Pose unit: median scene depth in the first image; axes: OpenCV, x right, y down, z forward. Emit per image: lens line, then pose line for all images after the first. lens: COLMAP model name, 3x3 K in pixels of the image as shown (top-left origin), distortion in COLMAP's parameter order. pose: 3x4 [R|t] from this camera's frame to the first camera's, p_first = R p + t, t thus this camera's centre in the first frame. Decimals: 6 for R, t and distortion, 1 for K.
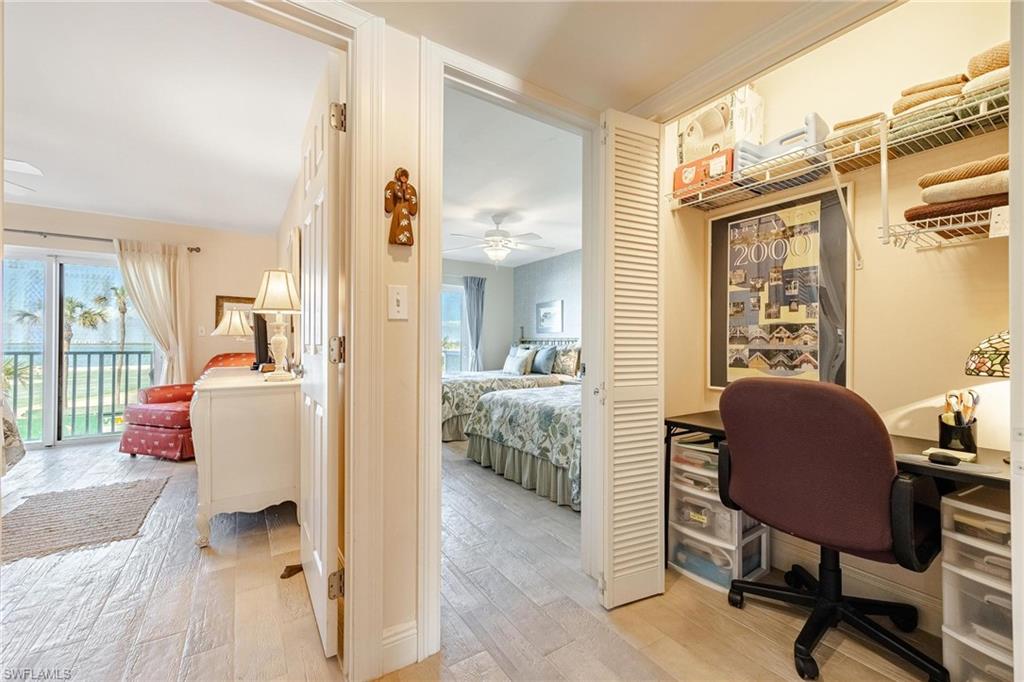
lens RADIAL K [[413.3, 0, 509.9], [0, 413.3, 344.0], [0, 0, 1]] dist [0.002611, 0.000179]
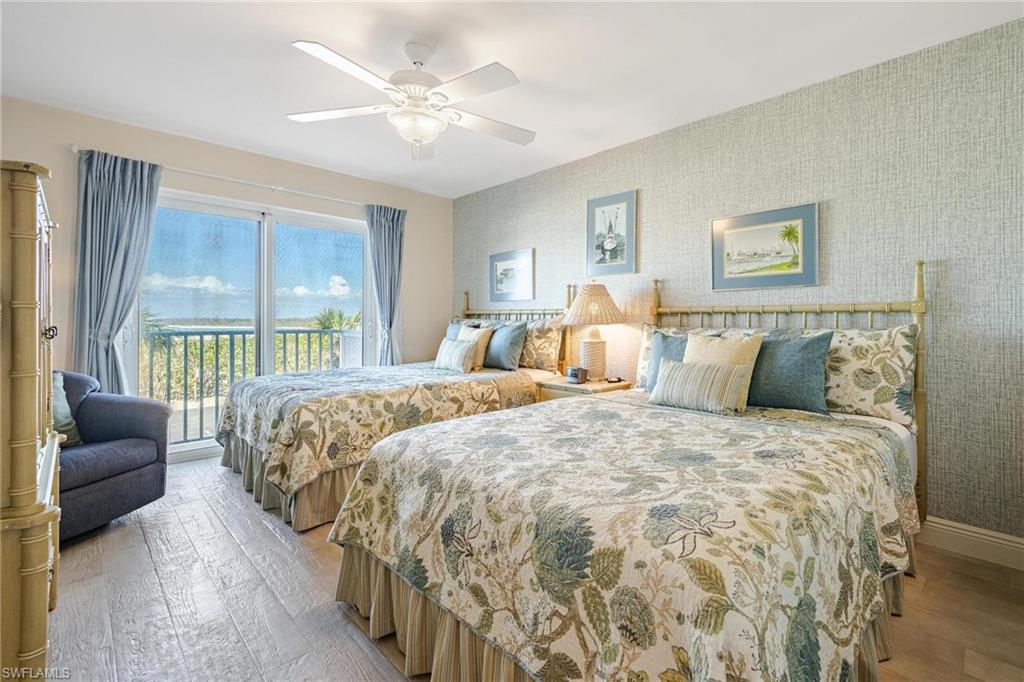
lens RADIAL K [[413.3, 0, 550.8], [0, 413.3, 321.7], [0, 0, 1]] dist [0.002611, 0.000179]
pose [[0.970852, -0.003778, 0.239651, 0.002523], [0.002089, 0.999971, 0.007301, -0.000341], [-0.239672, -0.006588, 0.970832, 0.441949]]
